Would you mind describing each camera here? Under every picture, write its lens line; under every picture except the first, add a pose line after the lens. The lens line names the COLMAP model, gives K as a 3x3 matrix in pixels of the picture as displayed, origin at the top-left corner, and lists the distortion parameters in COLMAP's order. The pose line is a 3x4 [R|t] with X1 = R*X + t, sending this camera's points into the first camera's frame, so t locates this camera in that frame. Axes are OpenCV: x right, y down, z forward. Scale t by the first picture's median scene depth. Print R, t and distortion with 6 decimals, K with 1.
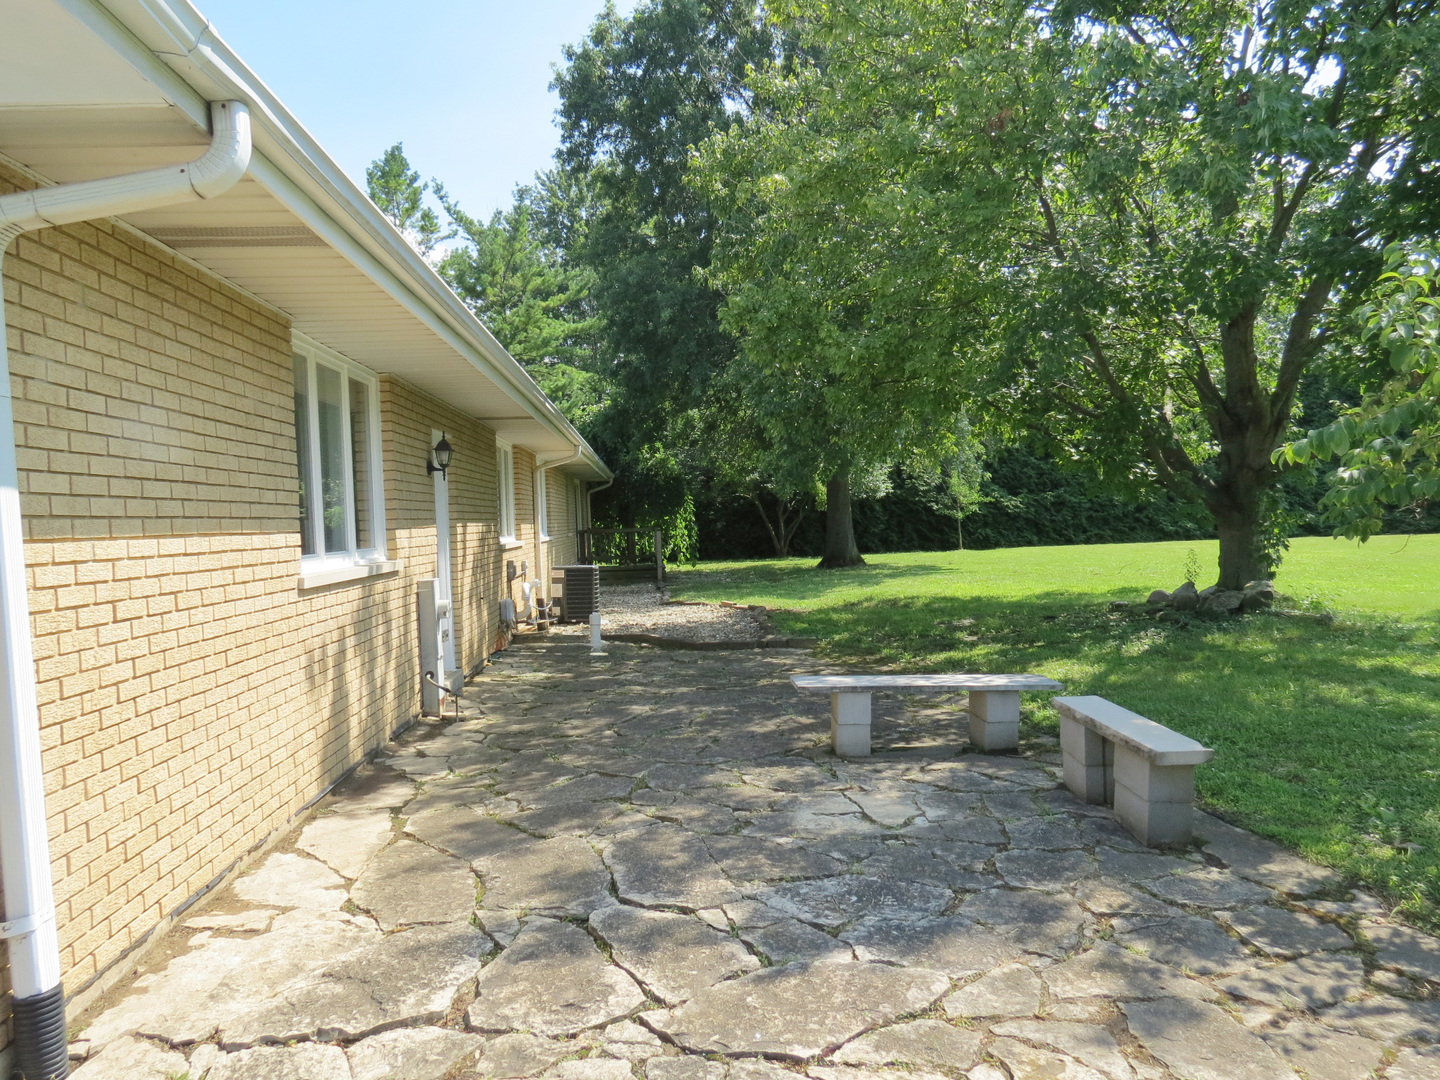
lens RADIAL K [[1023.5, 0, 720.9], [0, 1023.5, 544.0], [0, 0, 1]] dist [-0.036595, 0.019910]
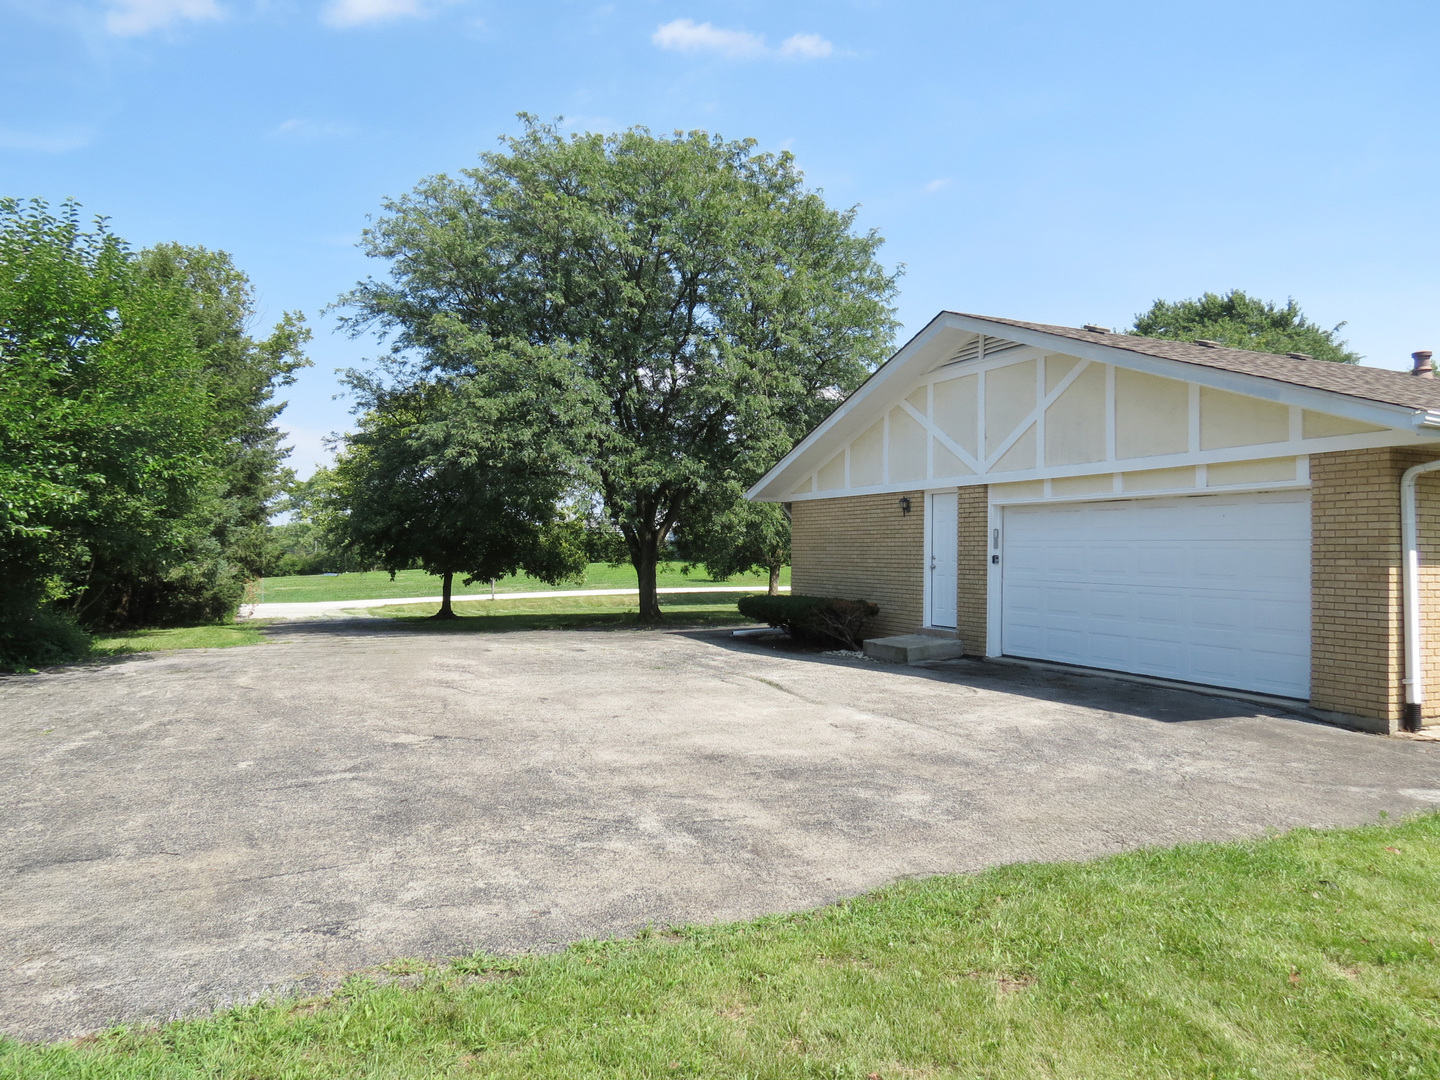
lens RADIAL K [[1023.5, 0, 720.2], [0, 1023.5, 543.4], [0, 0, 1]] dist [-0.036595, 0.019910]
pose [[0.346567, 0.028718, -0.937586, 1.487249], [-0.043405, 0.998952, 0.014553, -0.027264], [0.937020, 0.035652, 0.347450, -2.106995]]
